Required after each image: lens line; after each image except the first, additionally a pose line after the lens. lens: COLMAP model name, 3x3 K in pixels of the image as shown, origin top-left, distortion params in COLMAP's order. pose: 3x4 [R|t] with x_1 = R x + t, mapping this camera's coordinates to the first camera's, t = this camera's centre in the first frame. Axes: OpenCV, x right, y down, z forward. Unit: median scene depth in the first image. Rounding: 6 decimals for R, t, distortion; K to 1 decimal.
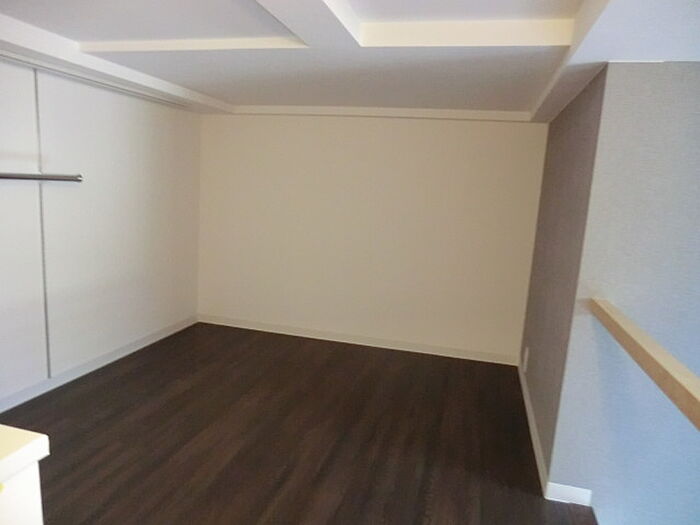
lens RADIAL K [[487.7, 0, 350.0], [0, 487.7, 262.5], [0, 0, 1]] dist [-0.156026, 0.166231]
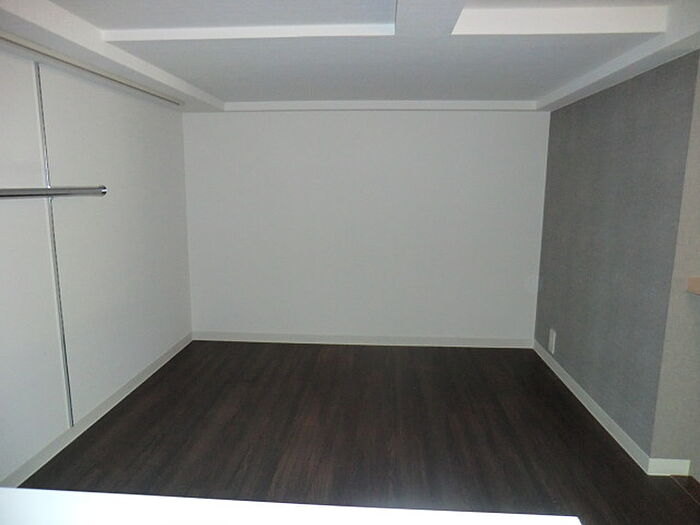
lens RADIAL K [[491.2, 0, 351.0], [0, 491.2, 265.2], [0, 0, 1]] dist [-0.124741, 0.116956]
pose [[0.981332, -0.084218, 0.172901, -0.283350], [0.081642, 0.996420, 0.021969, -0.025458], [-0.174132, -0.007443, 0.984694, 0.066575]]
